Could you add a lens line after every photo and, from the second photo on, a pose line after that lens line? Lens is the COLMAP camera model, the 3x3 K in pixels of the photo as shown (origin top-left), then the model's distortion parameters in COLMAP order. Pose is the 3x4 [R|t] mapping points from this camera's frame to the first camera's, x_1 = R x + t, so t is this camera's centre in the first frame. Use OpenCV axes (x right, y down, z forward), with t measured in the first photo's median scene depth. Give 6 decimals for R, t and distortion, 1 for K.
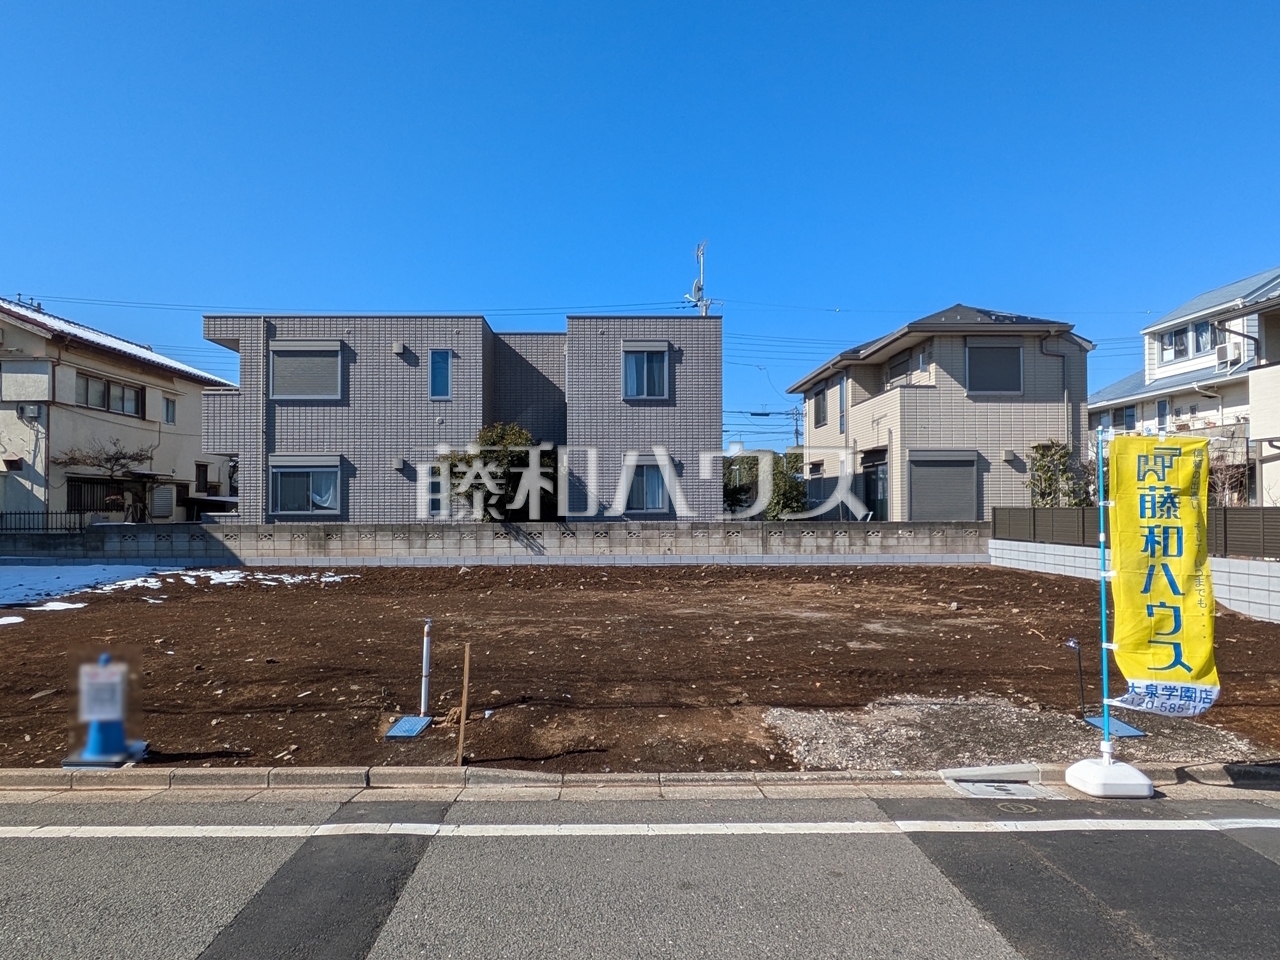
lens RADIAL K [[890.3, 0, 630.7], [0, 890.3, 489.2], [0, 0, 1]] dist [0.003628, -0.006541]
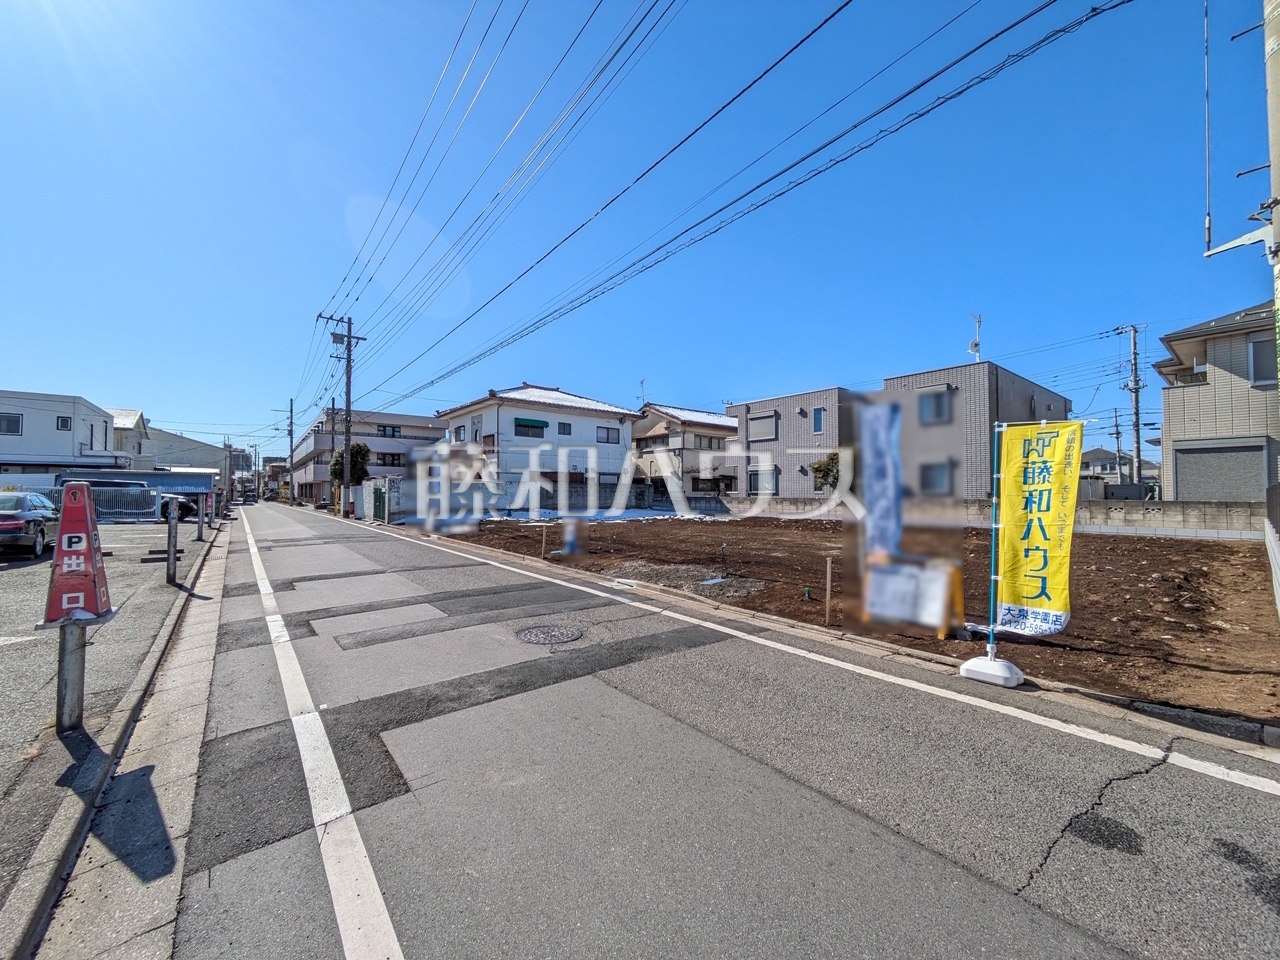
lens RADIAL K [[503.2, 0, 639.9], [0, 503.2, 477.5], [0, 0, 1]] dist [0.004513, 0.000748]
pose [[0.611083, -0.020161, -0.791309, 0.416399], [0.012729, 0.999797, -0.015643, 0.006689], [0.791464, -0.000514, 0.611216, 0.024704]]
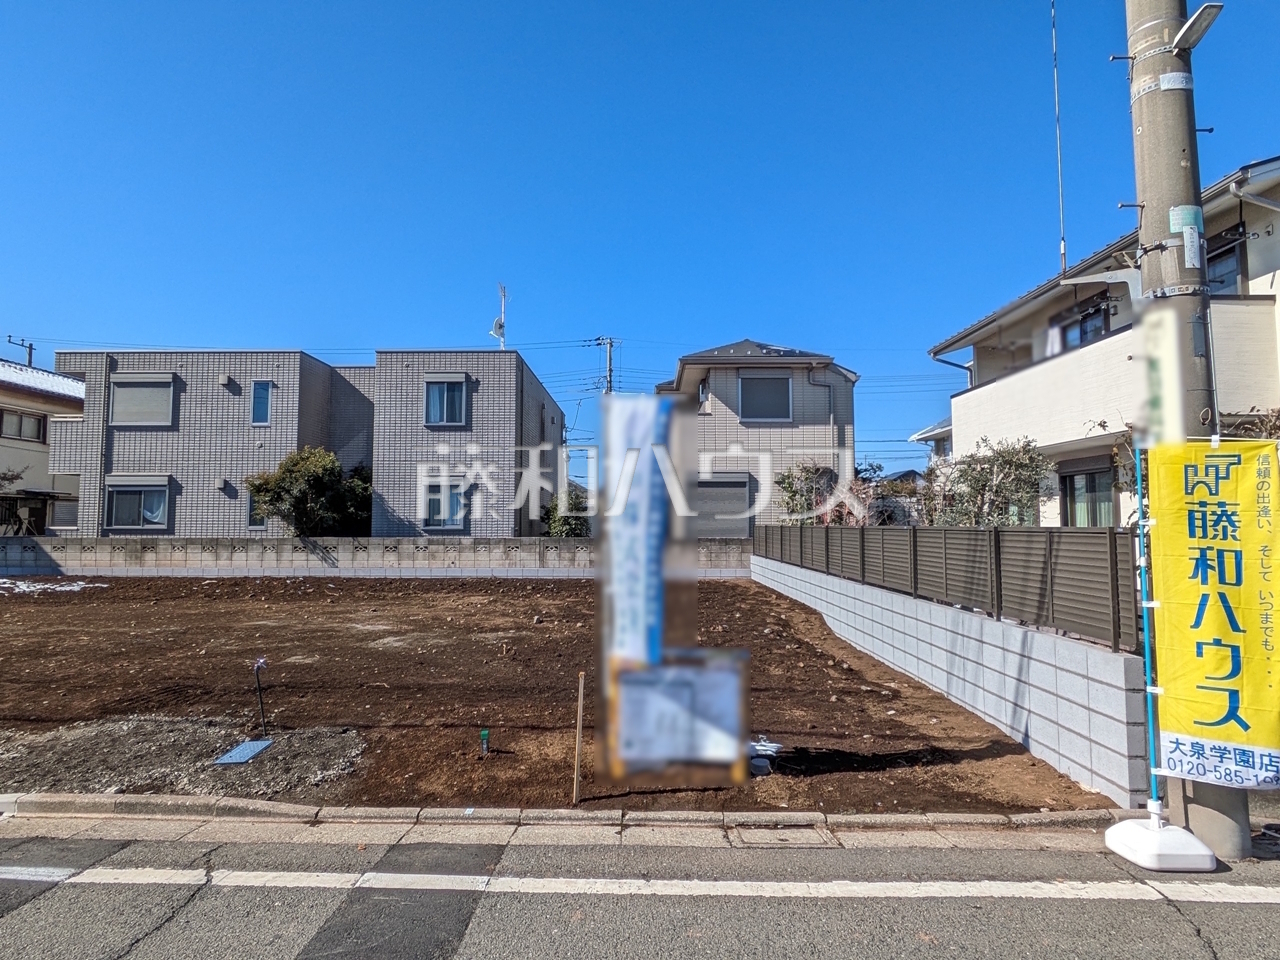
lens RADIAL K [[785.6, 0, 636.0], [0, 785.6, 469.1], [0, 0, 1]] dist [0.007940, -0.014022]
pose [[0.999370, 0.002438, -0.035407, 0.290069], [-0.004178, 0.998782, -0.049157, -0.000332], [0.035244, 0.049274, 0.998163, 0.042323]]
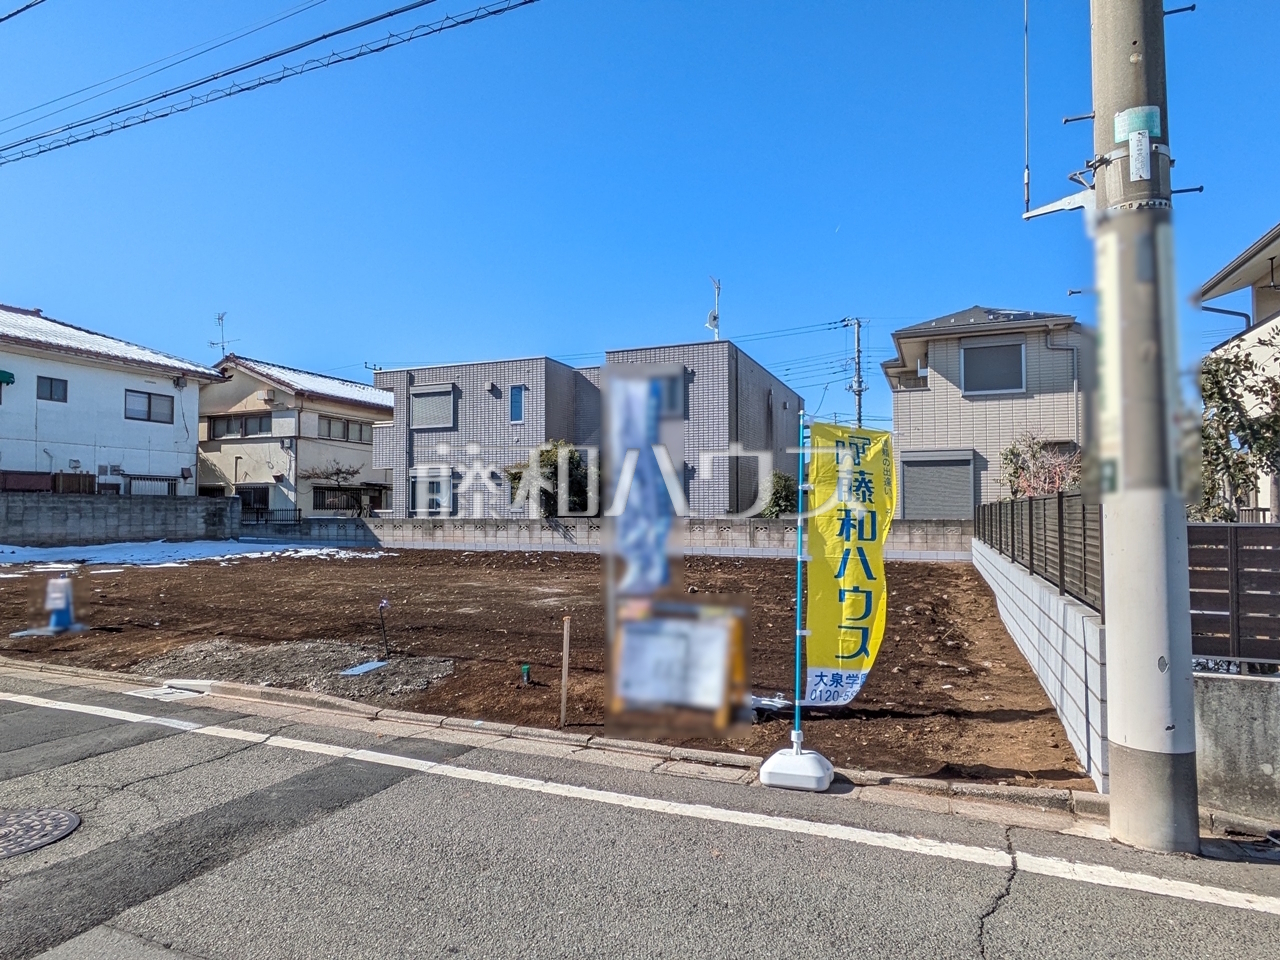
lens RADIAL K [[764.5, 0, 622.2], [0, 764.5, 488.5], [0, 0, 1]] dist [0.006247, -0.009694]
pose [[0.912297, -0.010293, -0.409400, 0.386092], [0.006862, 0.999928, -0.009850, 0.006679], [0.409472, 0.006177, 0.912302, 0.044563]]
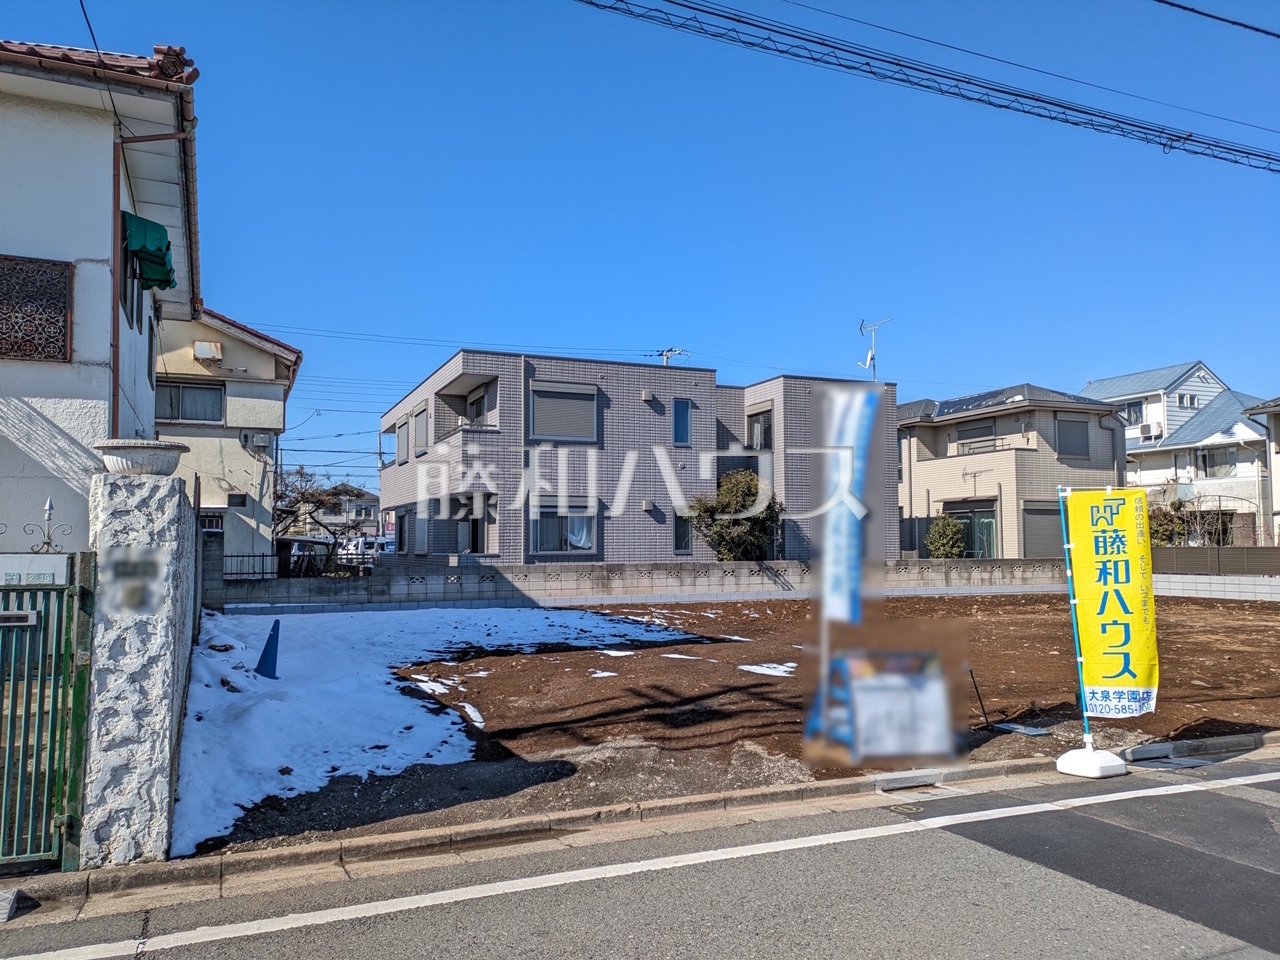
lens RADIAL K [[937.3, 0, 642.5], [0, 937.3, 491.7], [0, 0, 1]] dist [0.077559, -0.070376]
pose [[0.923684, 0.020659, 0.382599, -0.688966], [-0.005888, 0.999193, -0.039737, -0.000891], [-0.383111, 0.034452, 0.923060, -0.014183]]
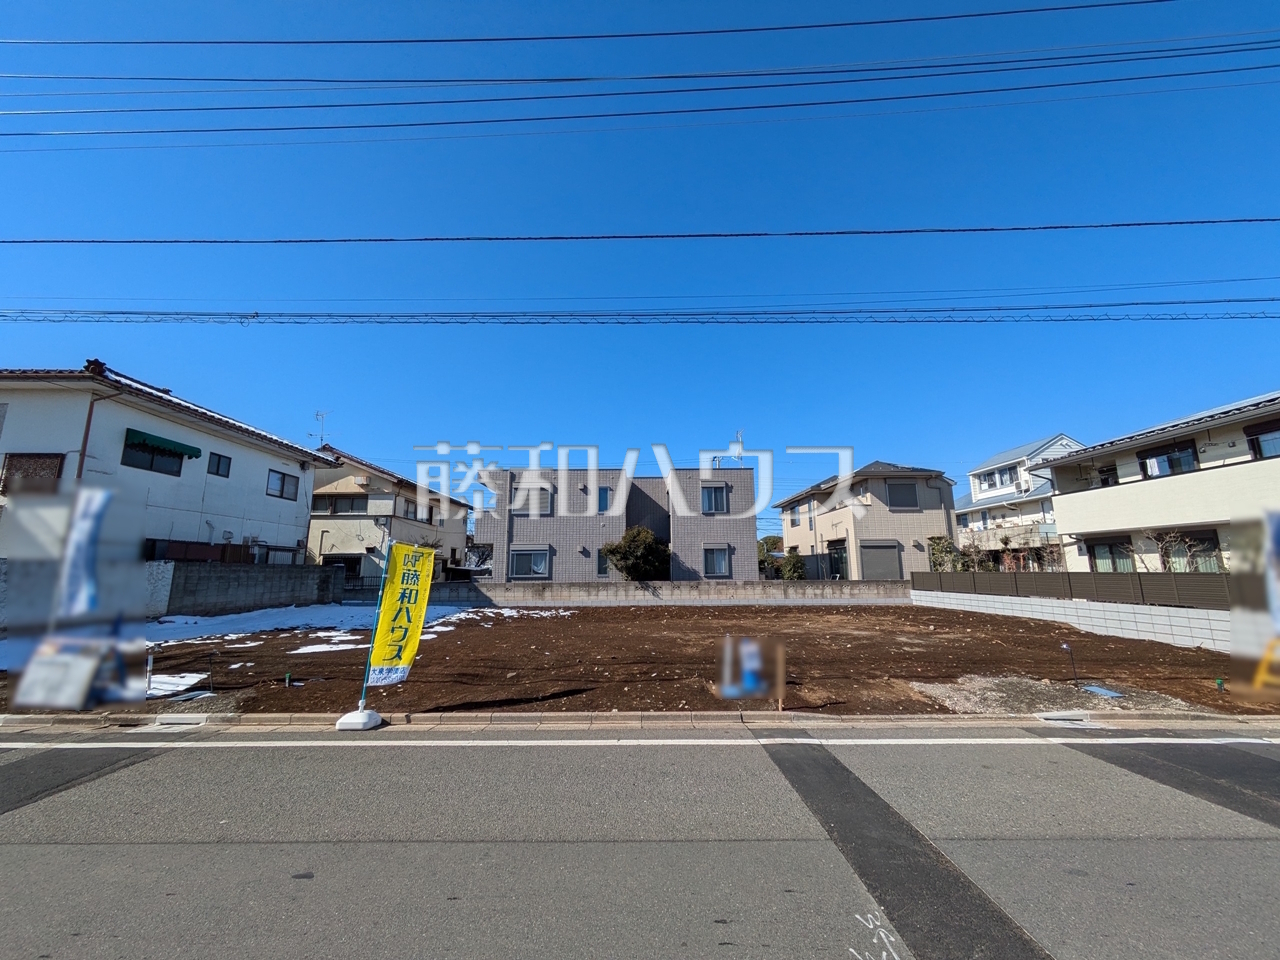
lens RADIAL K [[504.3, 0, 640.0], [0, 504.3, 480.0], [0, 0, 1]] dist [-0.001327, 0.000507]
pose [[0.999913, -0.005228, -0.012092, -0.124956], [0.003252, 0.987437, -0.157978, -0.003783], [0.012766, 0.157925, 0.987369, -0.043622]]
